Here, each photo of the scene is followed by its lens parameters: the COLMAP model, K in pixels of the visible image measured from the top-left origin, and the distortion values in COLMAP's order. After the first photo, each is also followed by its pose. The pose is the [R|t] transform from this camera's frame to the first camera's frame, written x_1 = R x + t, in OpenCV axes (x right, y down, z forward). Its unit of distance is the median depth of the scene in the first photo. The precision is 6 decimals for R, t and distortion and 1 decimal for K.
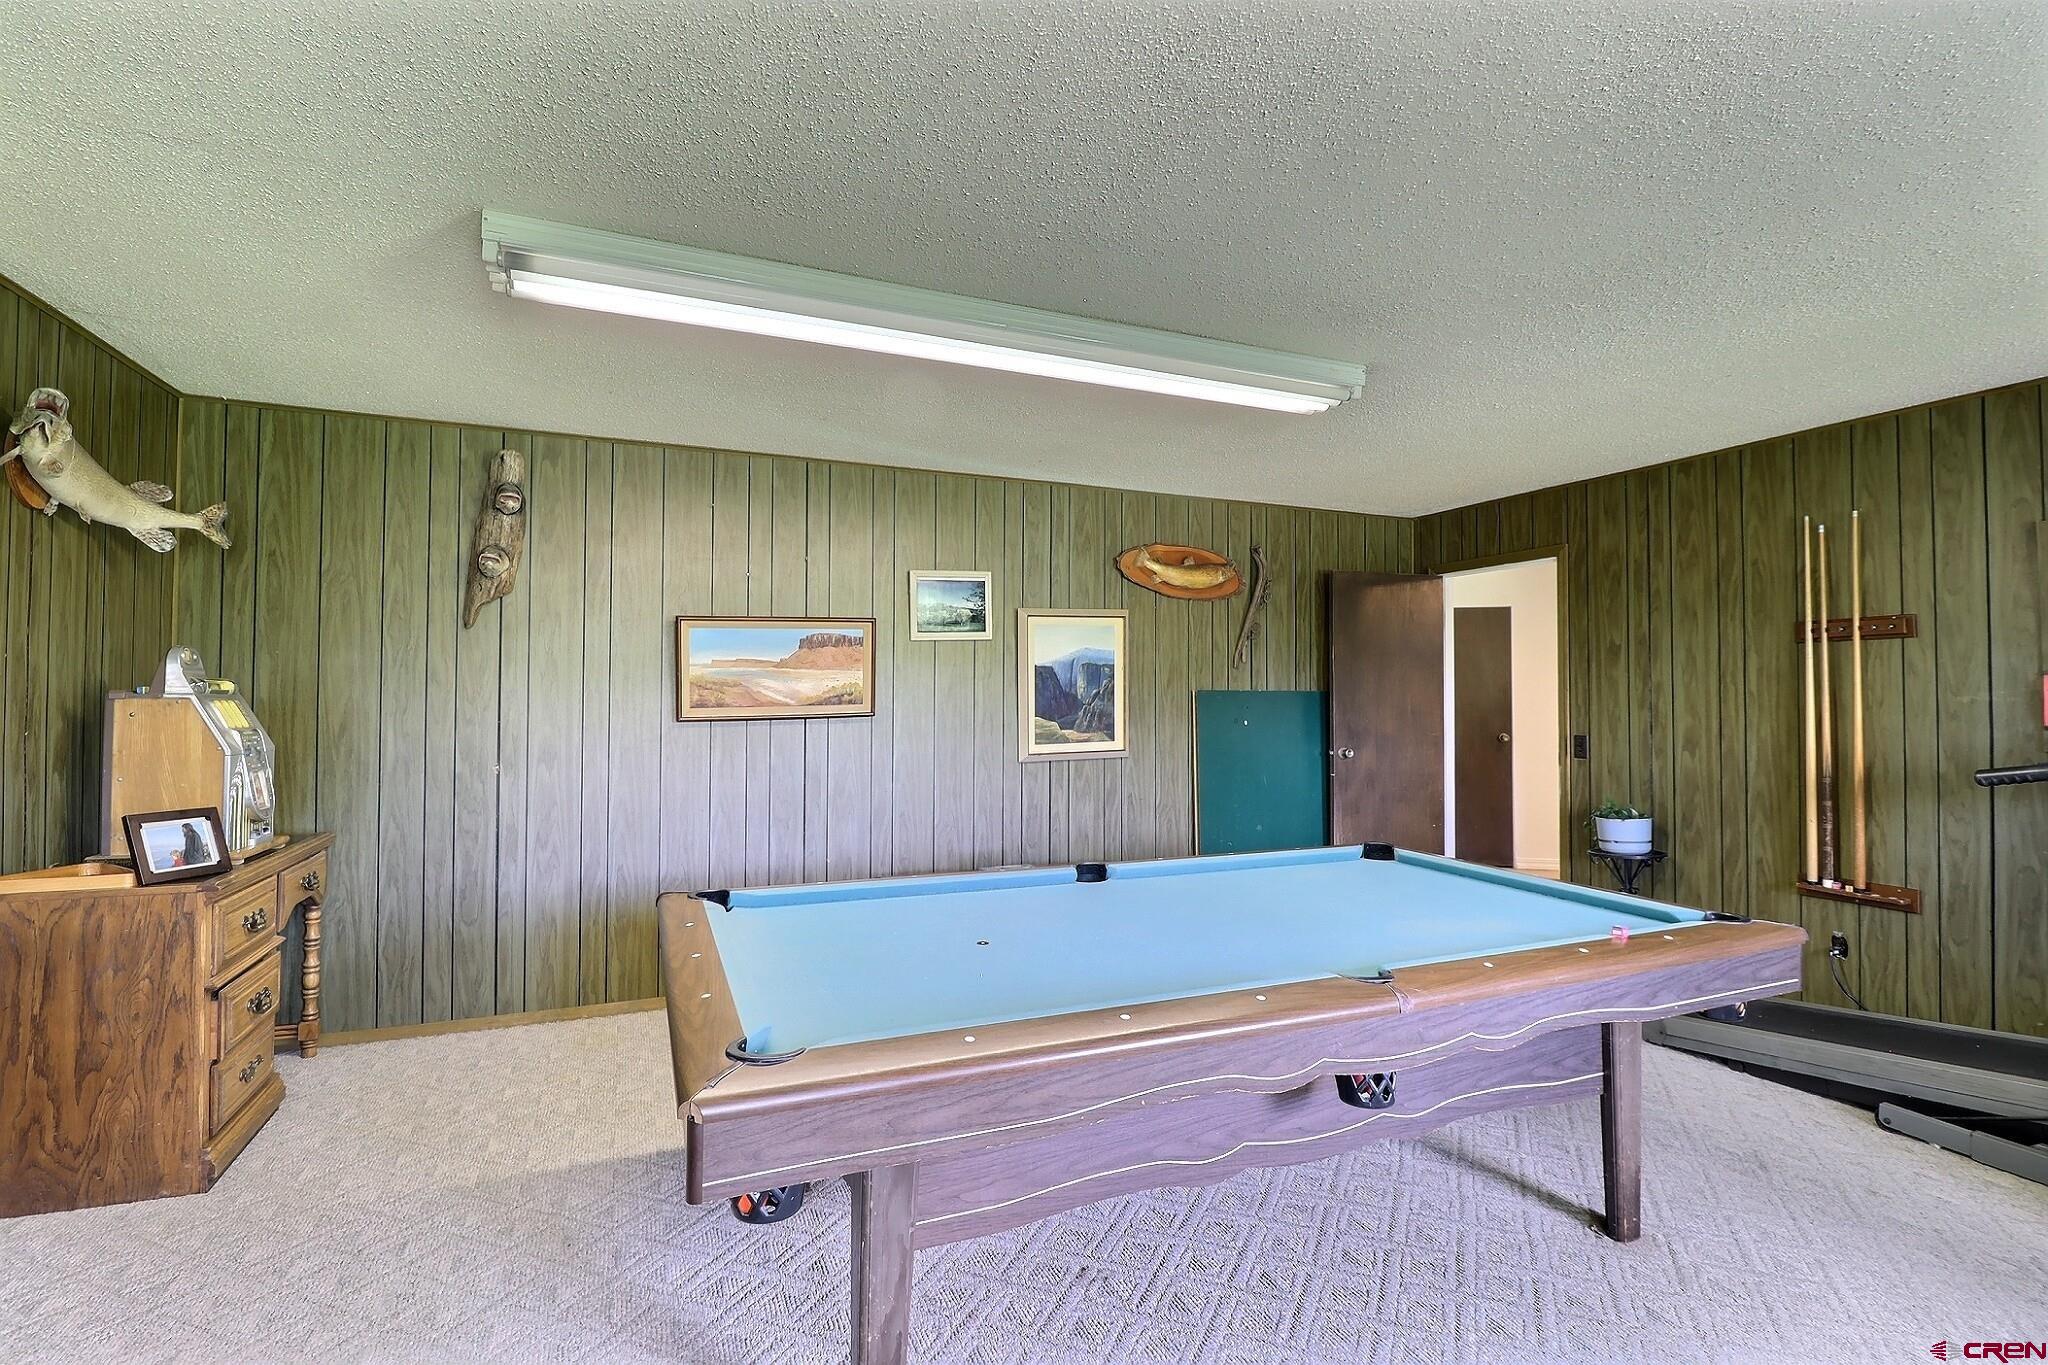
lens RADIAL K [[941.1, 0, 1022.1], [0, 941.1, 676.7], [0, 0, 1]] dist [-0.011567, -0.000888]
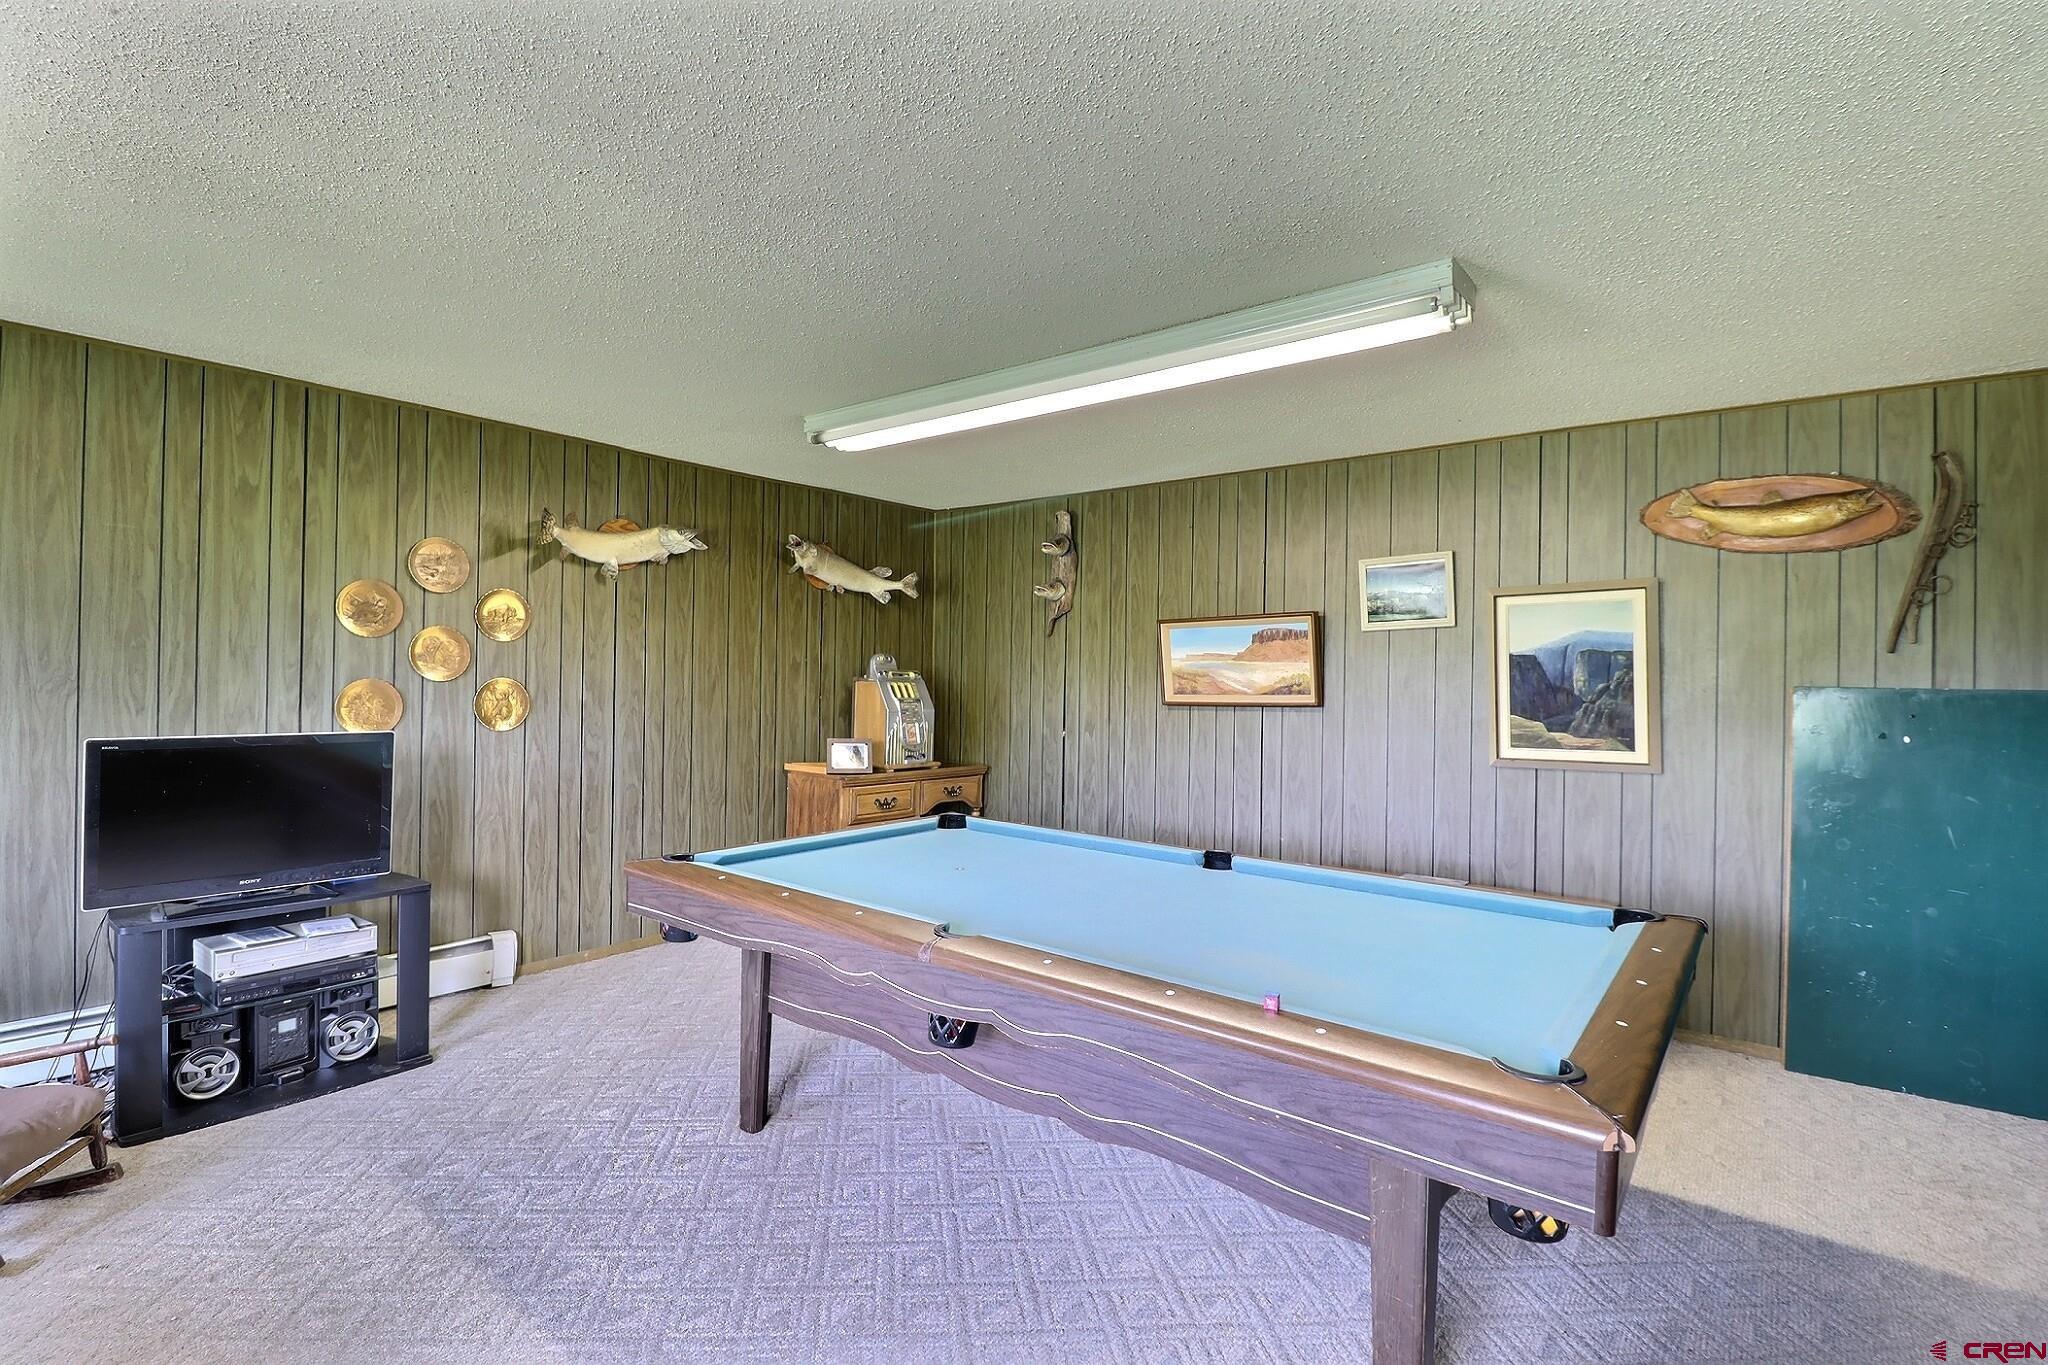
lens RADIAL K [[941.1, 0, 1022.4], [0, 941.1, 679.0], [0, 0, 1]] dist [-0.011567, -0.000888]
pose [[0.480211, 0.006294, -0.877131, 0.592277], [0.003153, 0.999955, 0.008902, 0.001659], [0.877148, -0.007041, 0.480169, 0.224413]]
